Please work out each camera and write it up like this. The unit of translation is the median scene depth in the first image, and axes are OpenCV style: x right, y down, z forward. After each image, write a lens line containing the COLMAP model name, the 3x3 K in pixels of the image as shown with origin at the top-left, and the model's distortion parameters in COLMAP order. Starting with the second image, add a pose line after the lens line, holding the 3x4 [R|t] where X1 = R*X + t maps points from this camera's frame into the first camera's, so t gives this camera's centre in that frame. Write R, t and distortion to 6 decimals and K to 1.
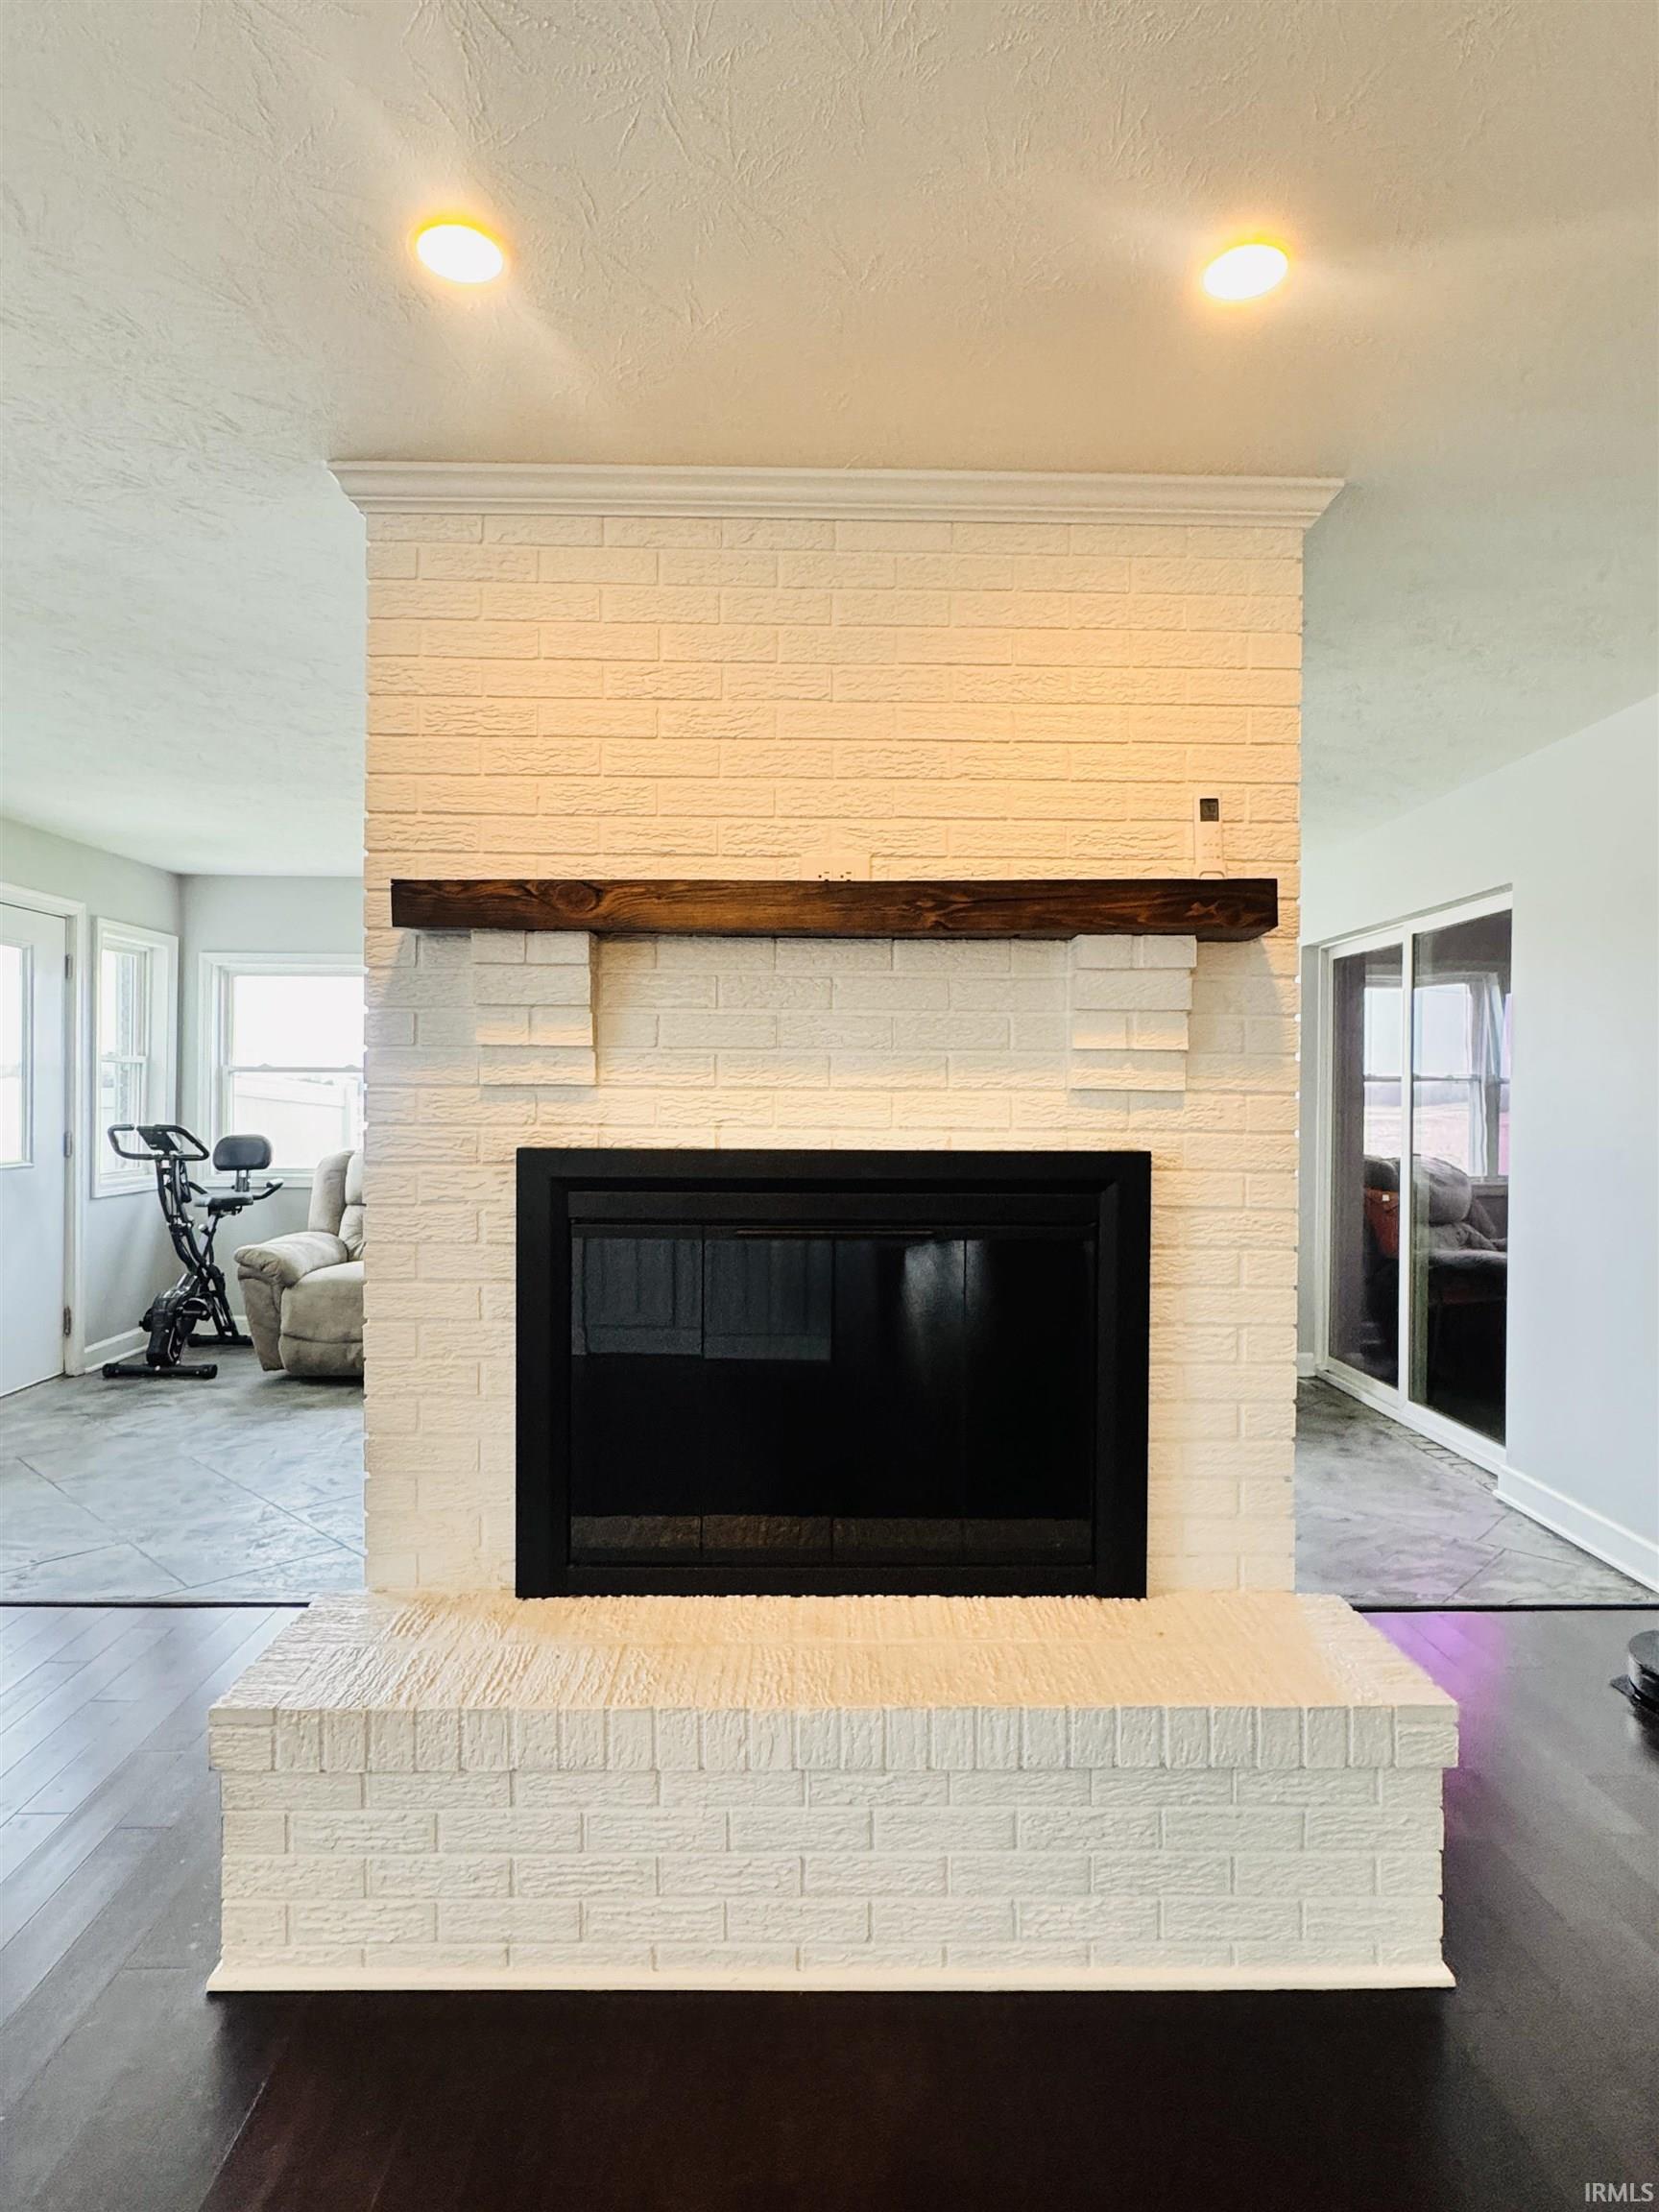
lens RADIAL K [[1239.4, 0, 829.5], [0, 1239.4, 1106.0], [0, 0, 1]] dist [-0.010778, -0.000451]
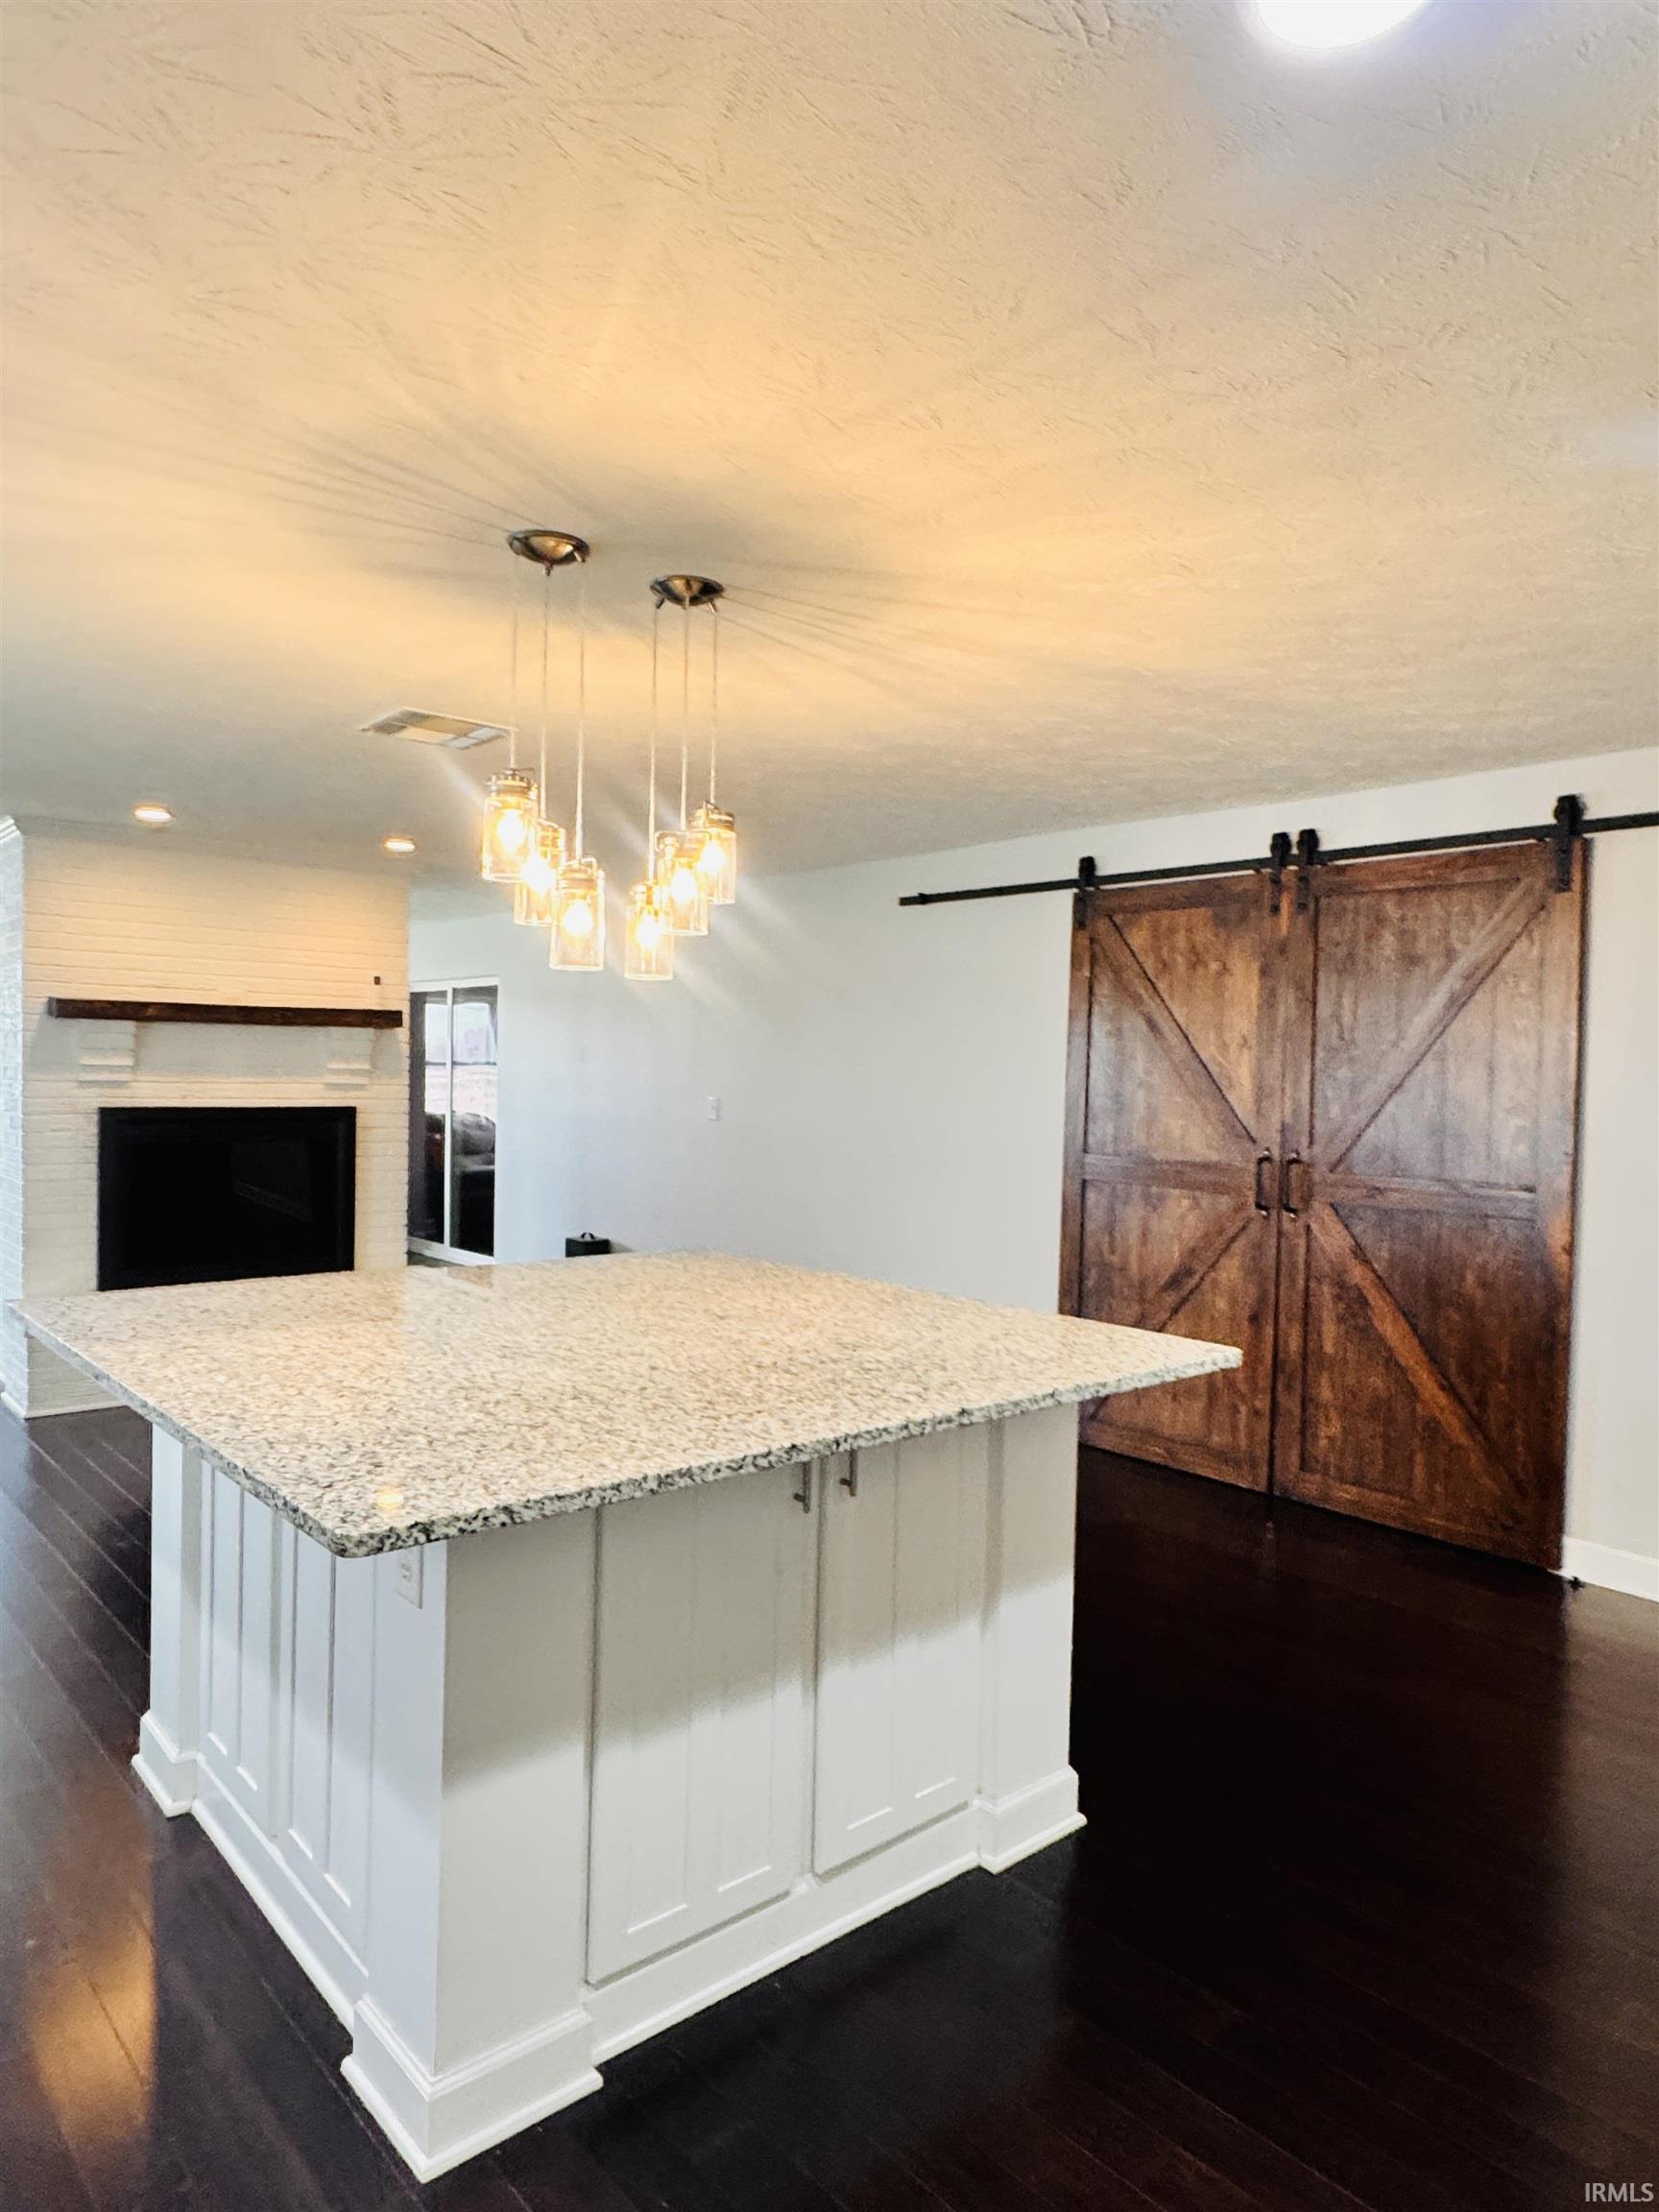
lens RADIAL K [[1393.5, 0, 829.5], [0, 1393.5, 1106.0], [0, 0, 1]] dist [-0.000036, -0.000719]
pose [[0.765854, -0.008905, 0.642953, -0.364601], [-0.009500, 0.999638, 0.025161, -0.020536], [-0.642945, -0.025378, 0.765492, -0.803173]]
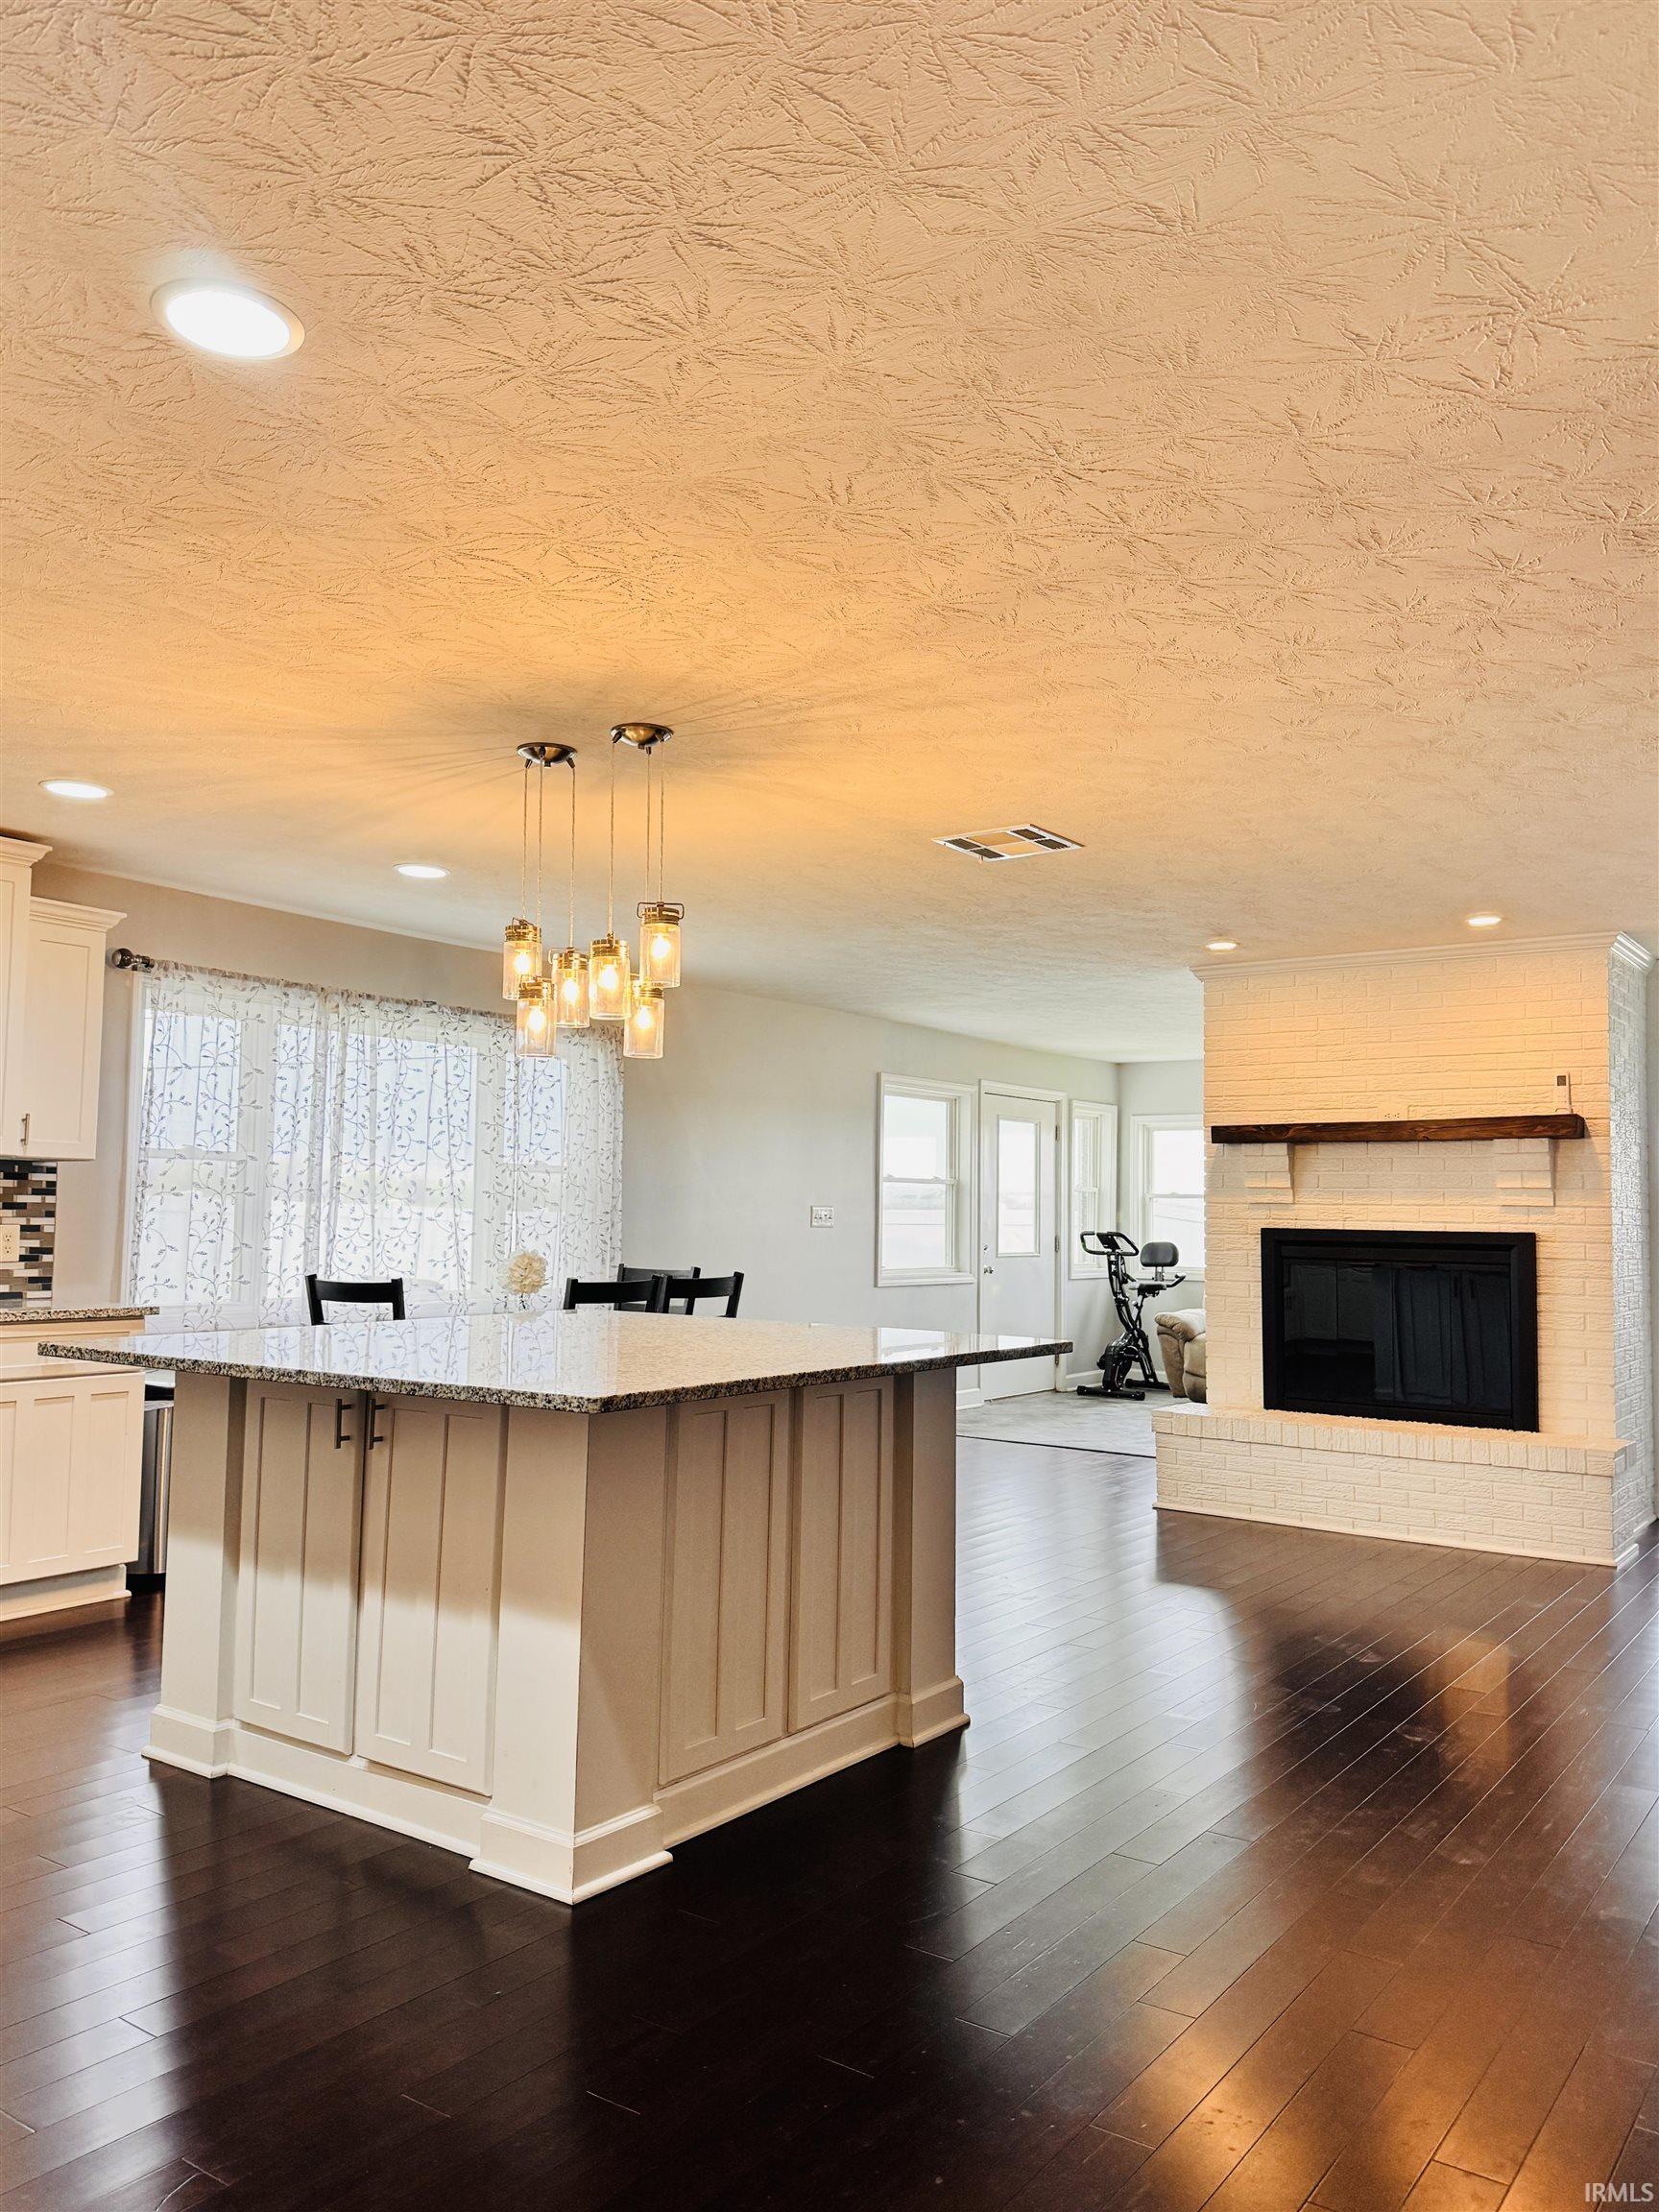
lens RADIAL K [[1637.4, 0, 829.5], [0, 1637.4, 1106.0], [0, 0, 1]] dist [0.118990, -0.000653]
pose [[0.802439, -0.037370, -0.595563, 0.423582], [-0.011924, 0.996834, -0.078614, 0.024661], [0.596615, 0.070184, 0.799453, -0.897128]]
